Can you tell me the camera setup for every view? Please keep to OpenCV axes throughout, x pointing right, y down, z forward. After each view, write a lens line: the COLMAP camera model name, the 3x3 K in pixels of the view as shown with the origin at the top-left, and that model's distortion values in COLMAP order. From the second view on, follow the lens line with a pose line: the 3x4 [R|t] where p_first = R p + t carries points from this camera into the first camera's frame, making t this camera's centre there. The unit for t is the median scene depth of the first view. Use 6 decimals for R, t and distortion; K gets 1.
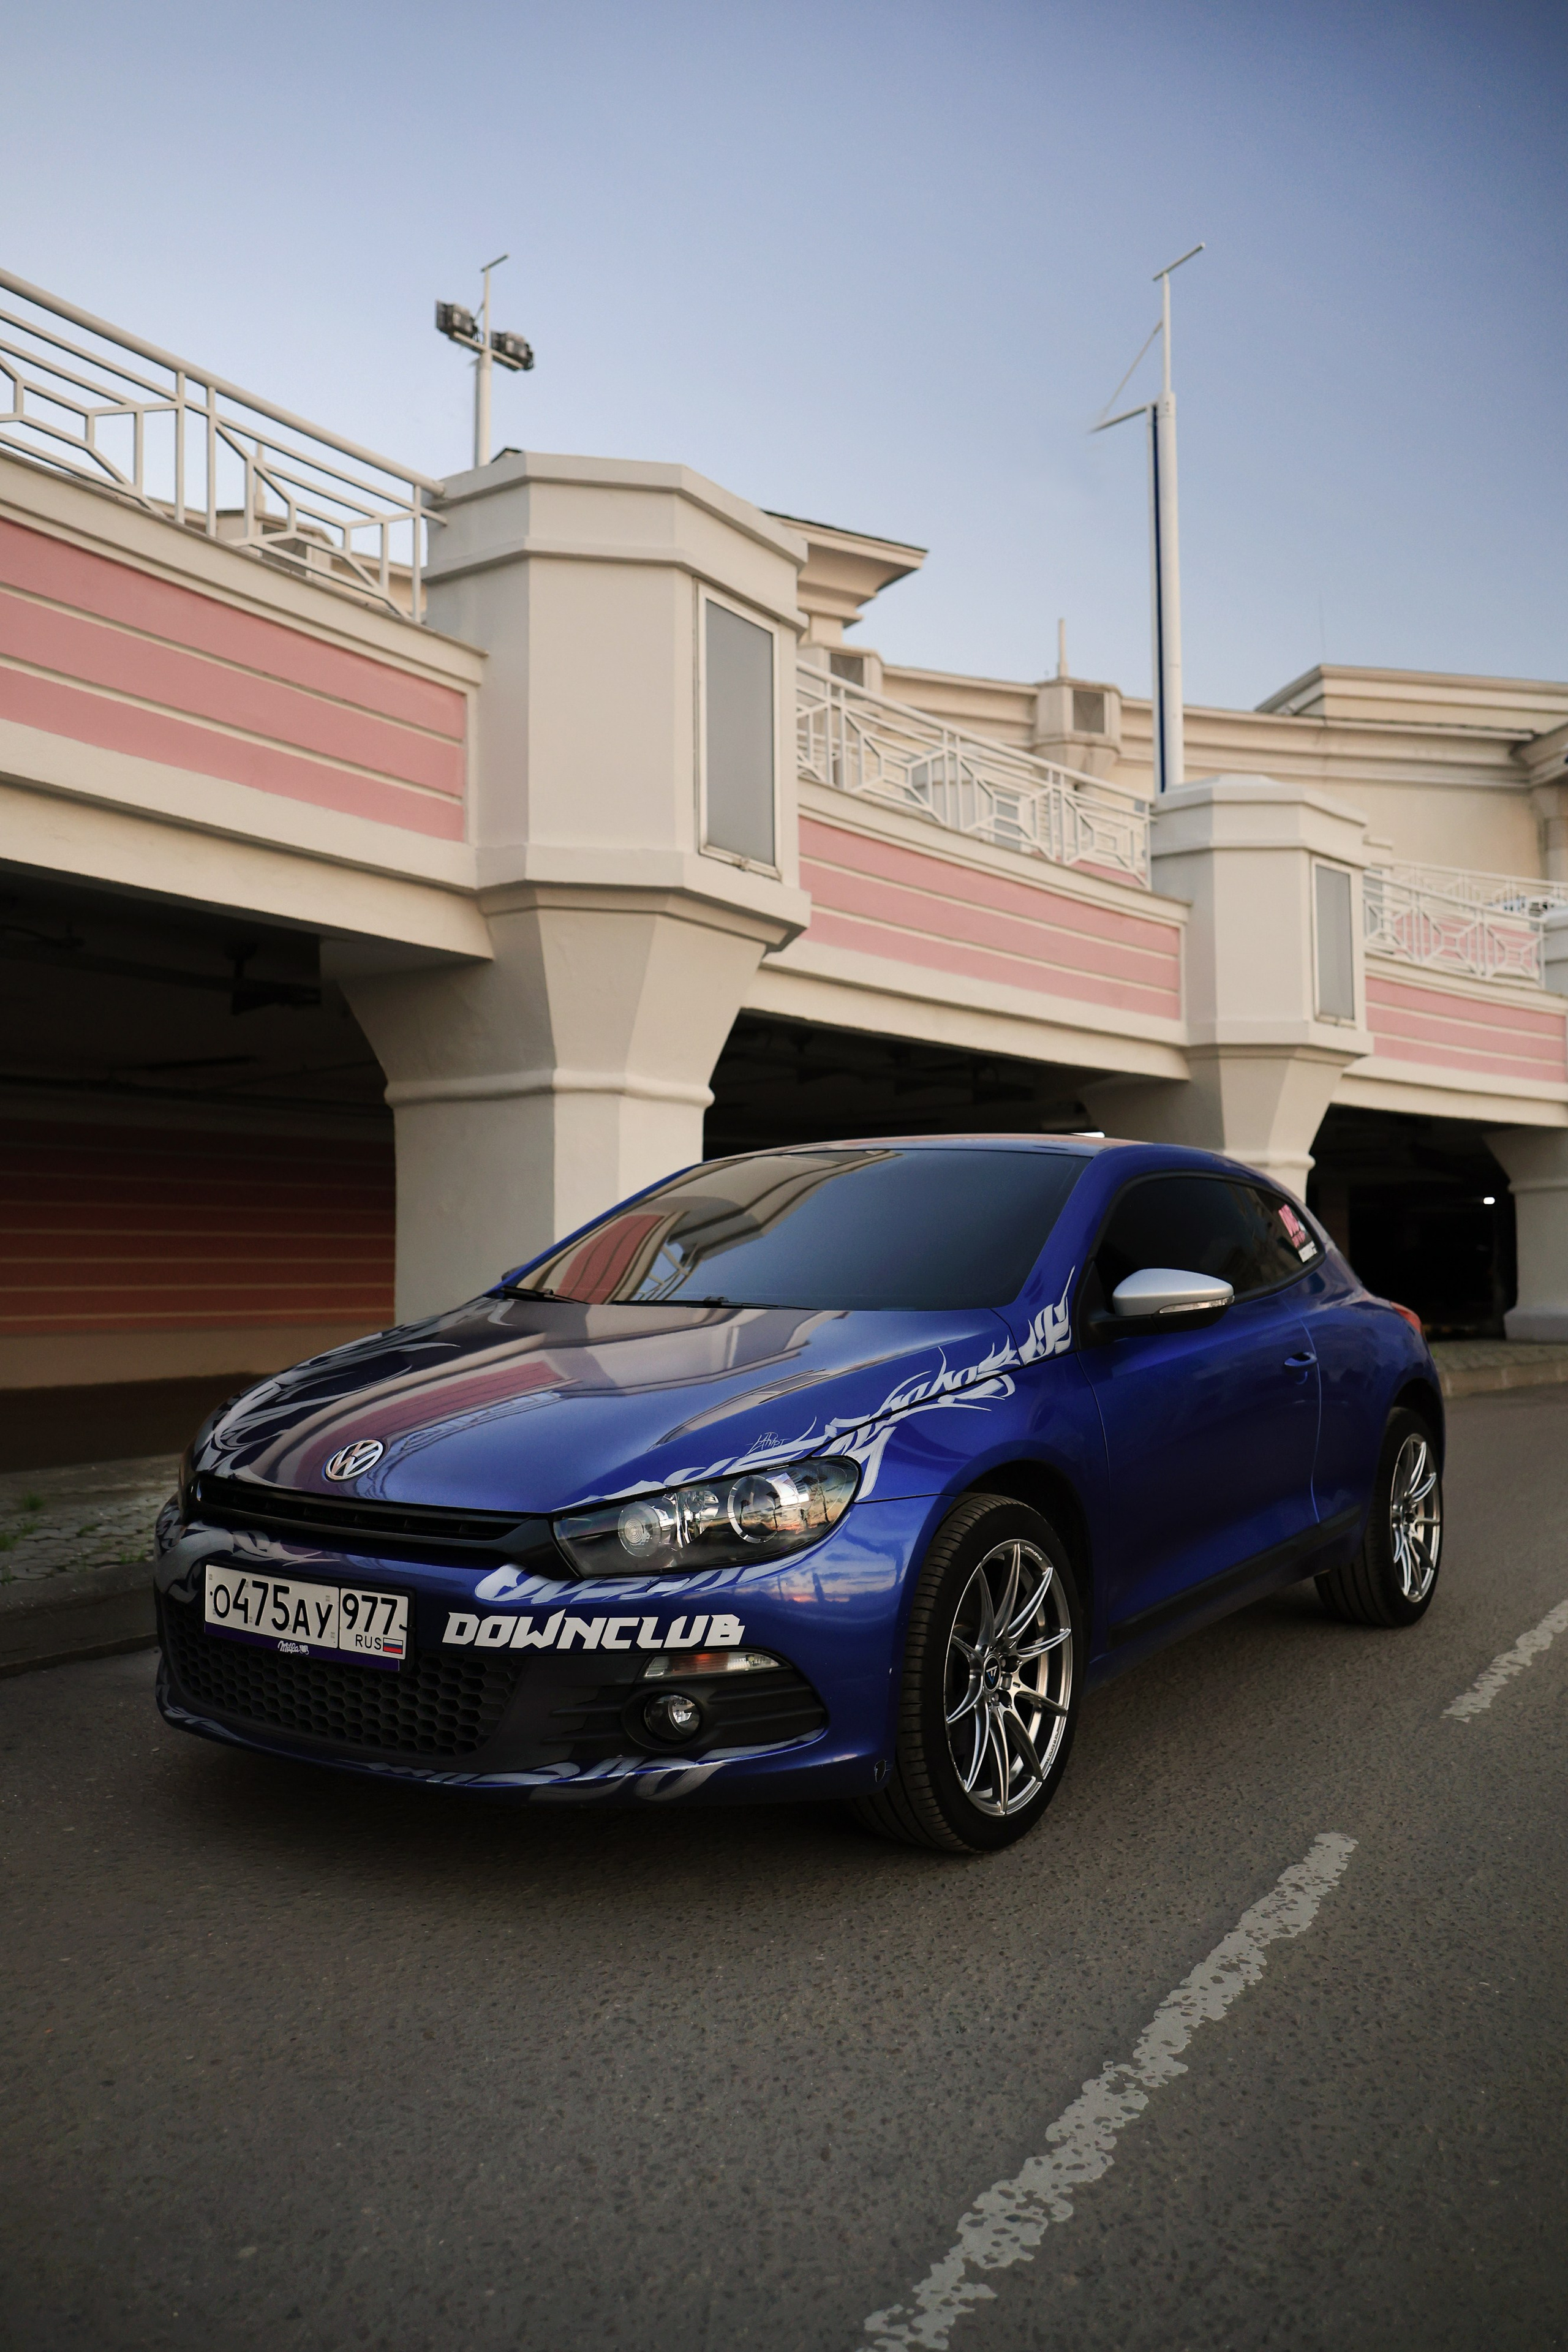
lens RADIAL K [[1843.3, 0, 784.0], [0, 1843.3, 1176.0], [0, 0, 1]] dist [0.008074, 0.003256]
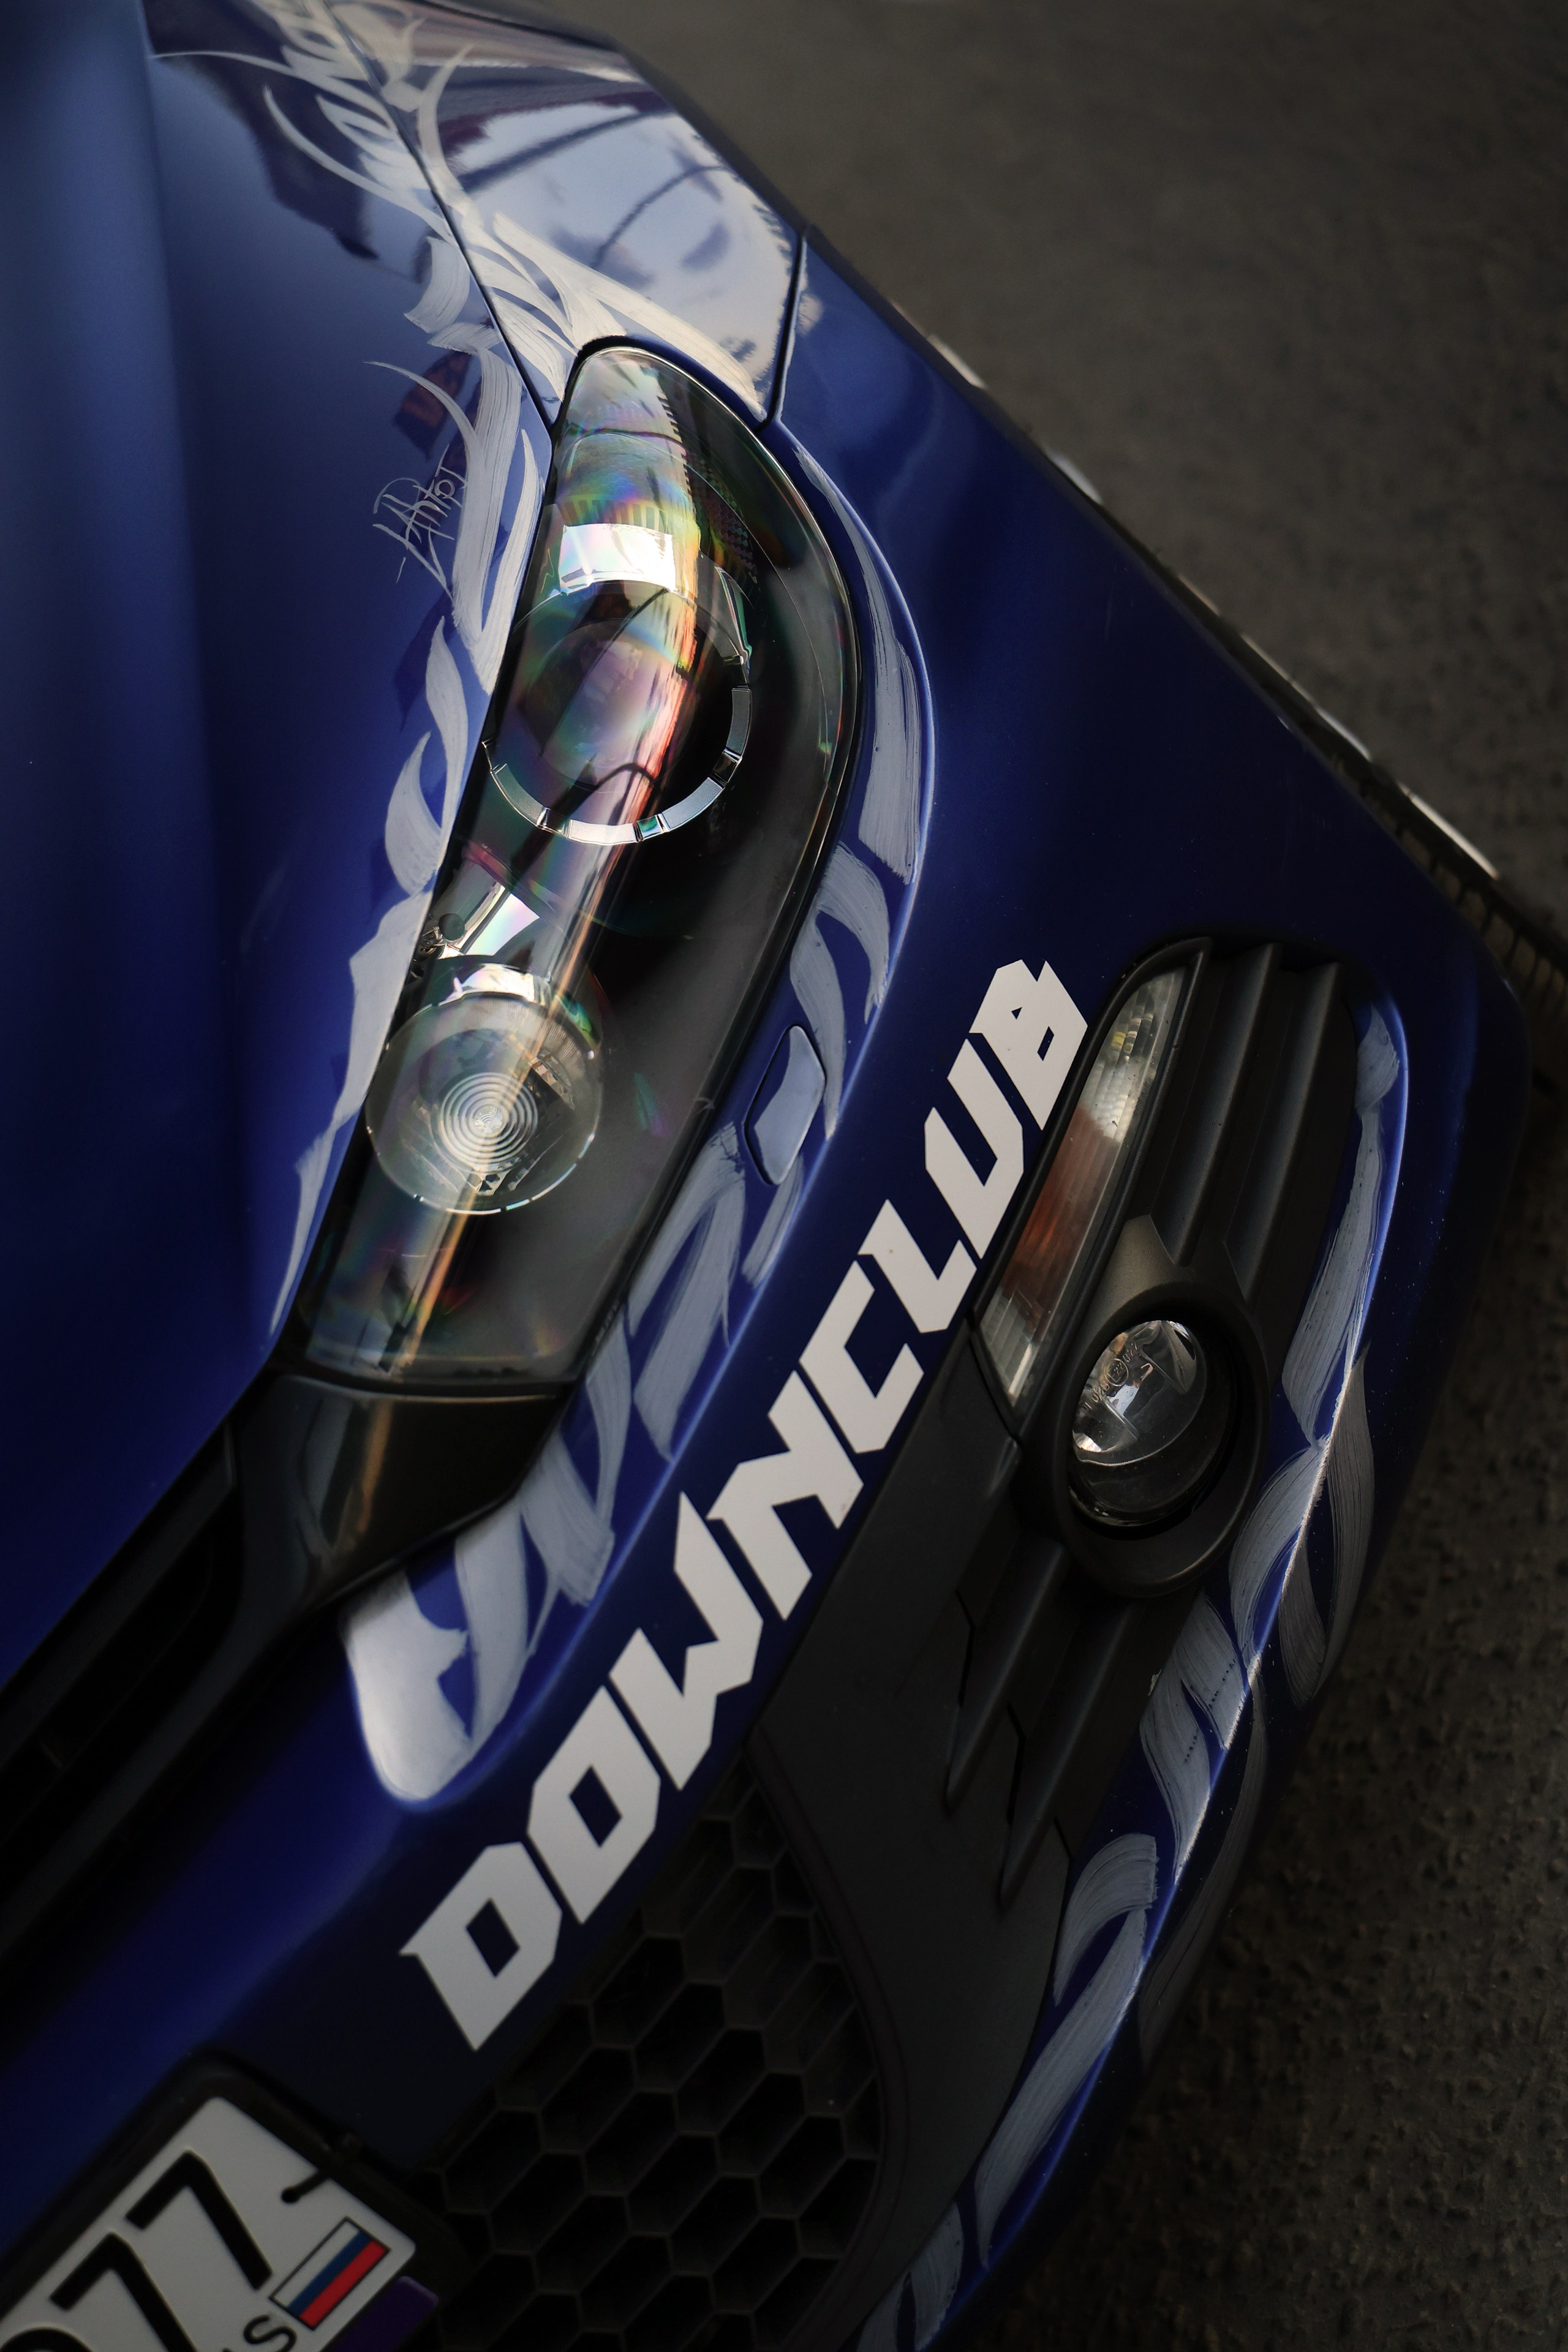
lens RADIAL K [[4694.3, 0, 784.0], [0, 4694.3, 1176.0], [0, 0, 1]] dist [-0.065016, -0.562428]
pose [[0.464591, -0.785433, 0.408964, -0.266757], [0.677878, 0.612603, 0.406447, -0.017093], [-0.569769, 0.088396, 0.817037, 0.419933]]
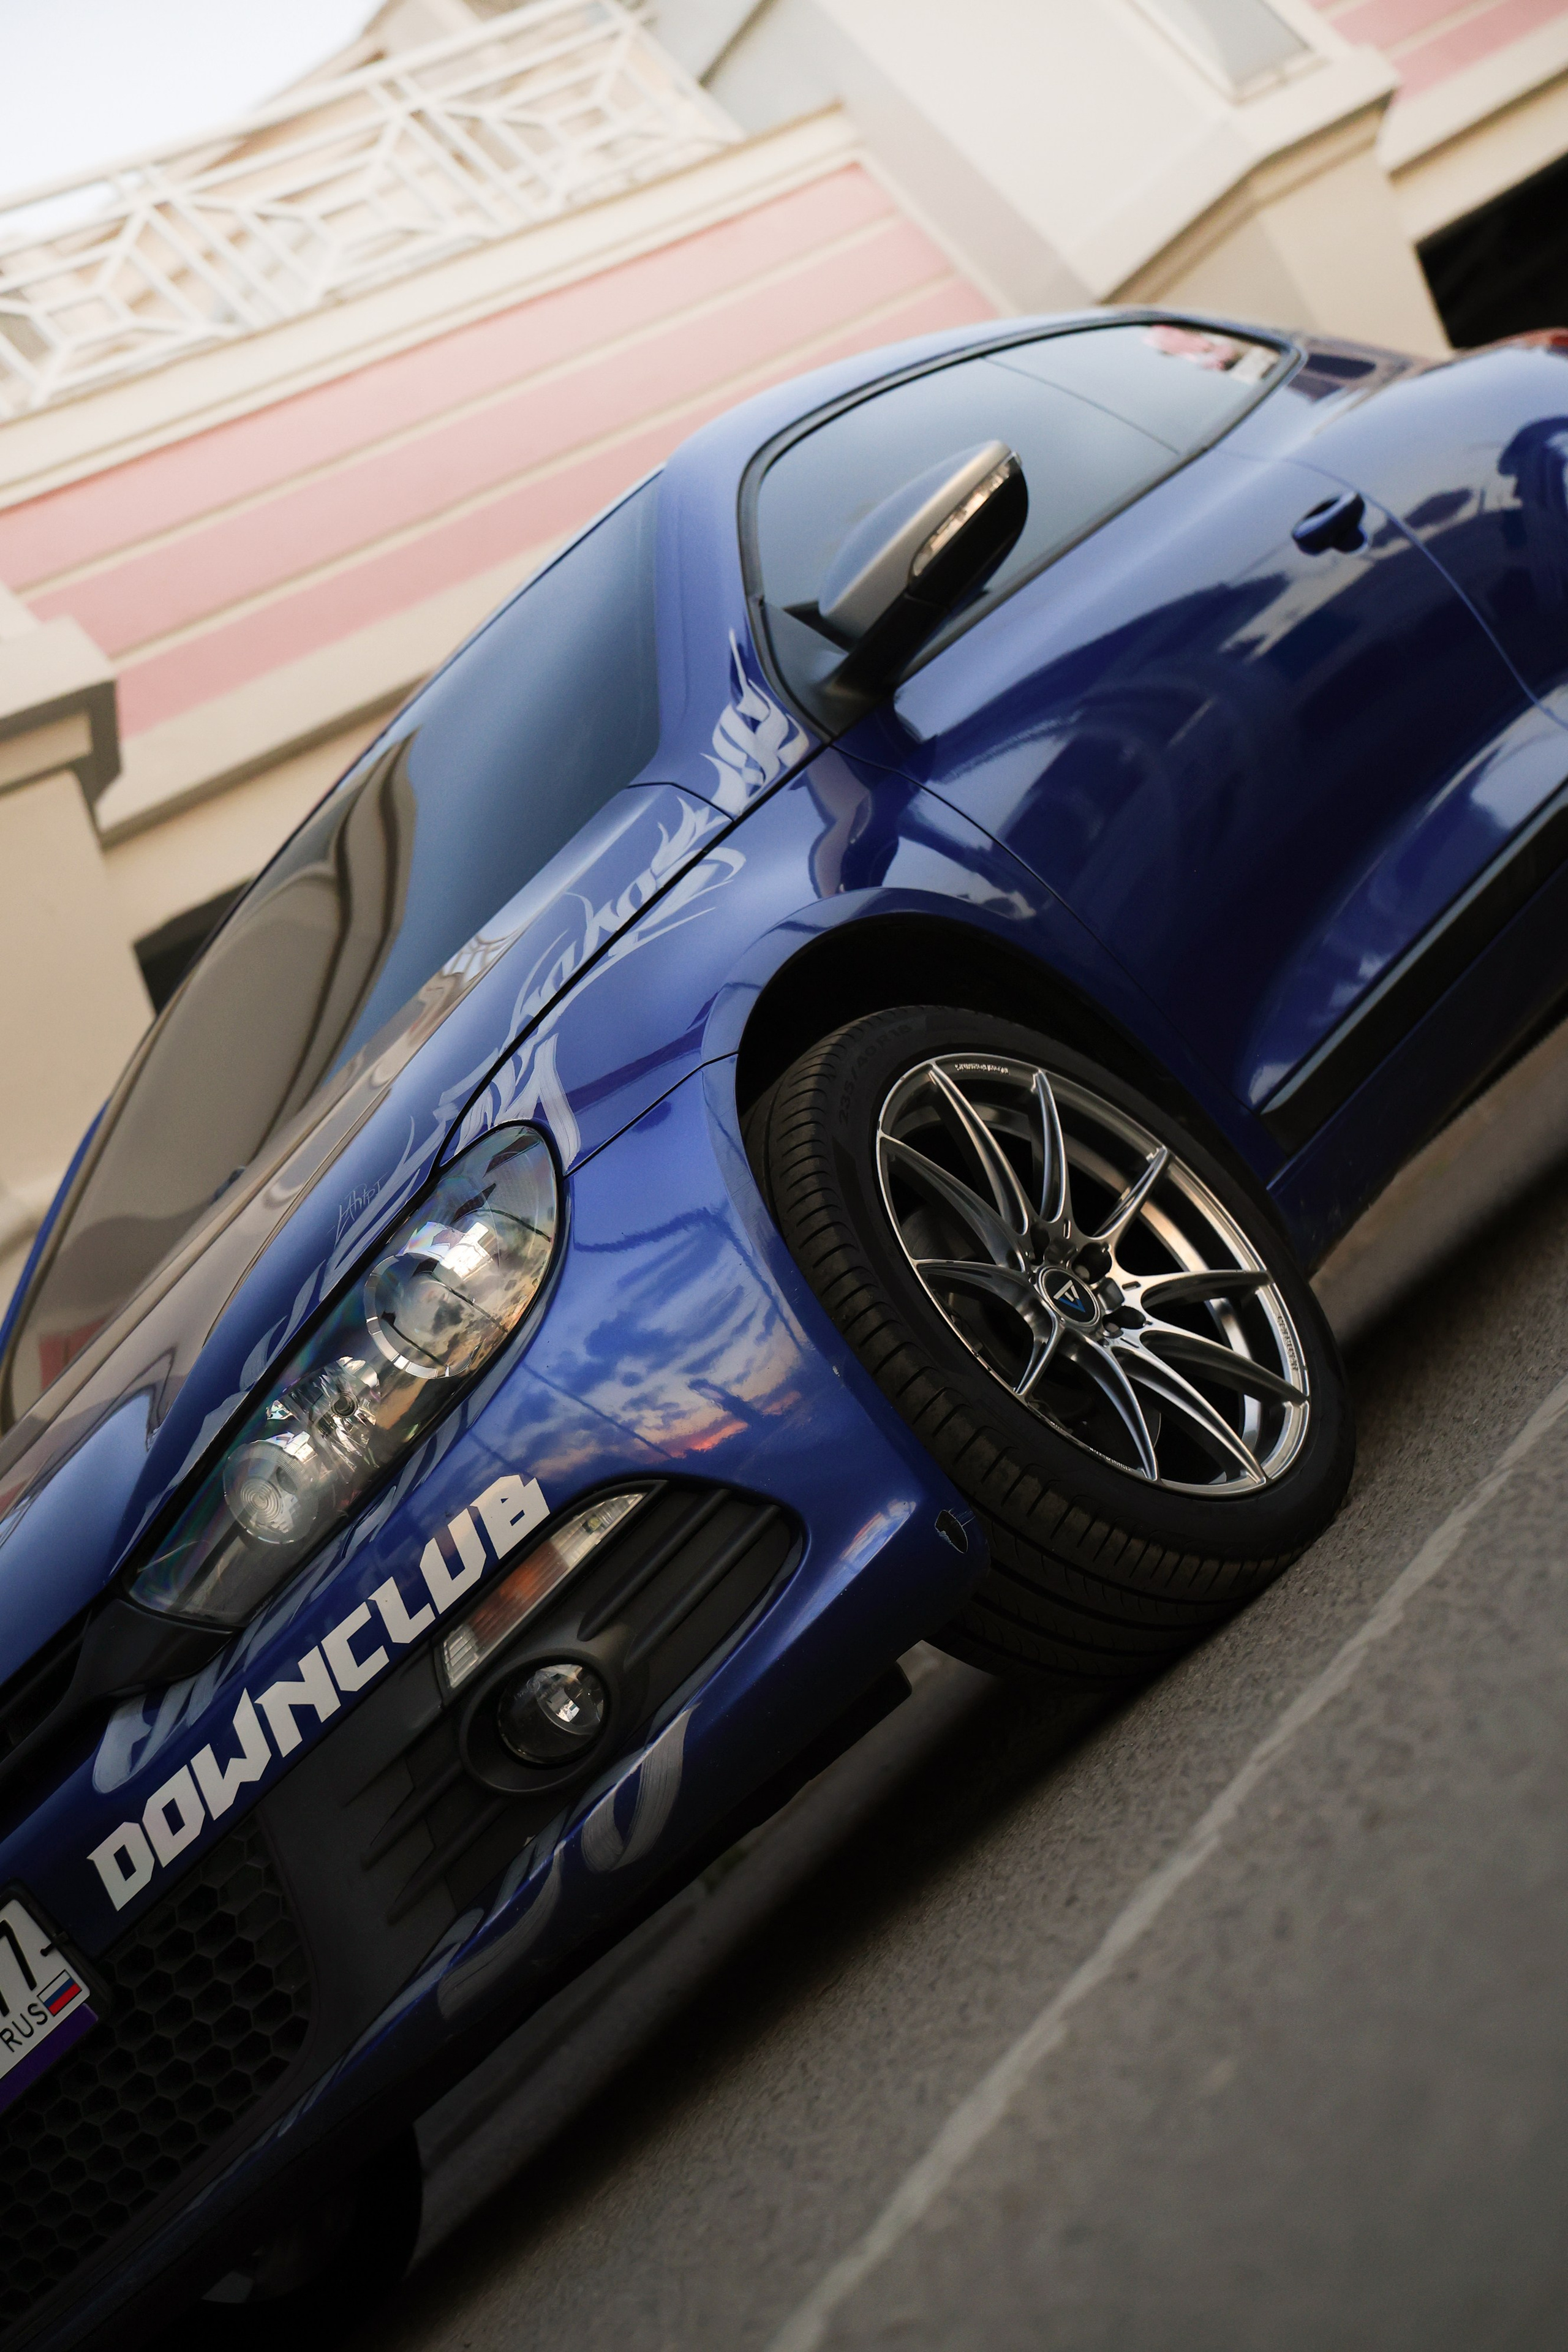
lens RADIAL K [[4694.3, 0, 784.0], [0, 4694.3, 1176.0], [0, 0, 1]] dist [-0.065016, -0.562428]
pose [[0.738900, -0.673017, 0.032790, 0.035487], [0.673802, 0.738320, -0.029567, 0.222167], [-0.004311, 0.043941, 0.999025, -0.238306]]
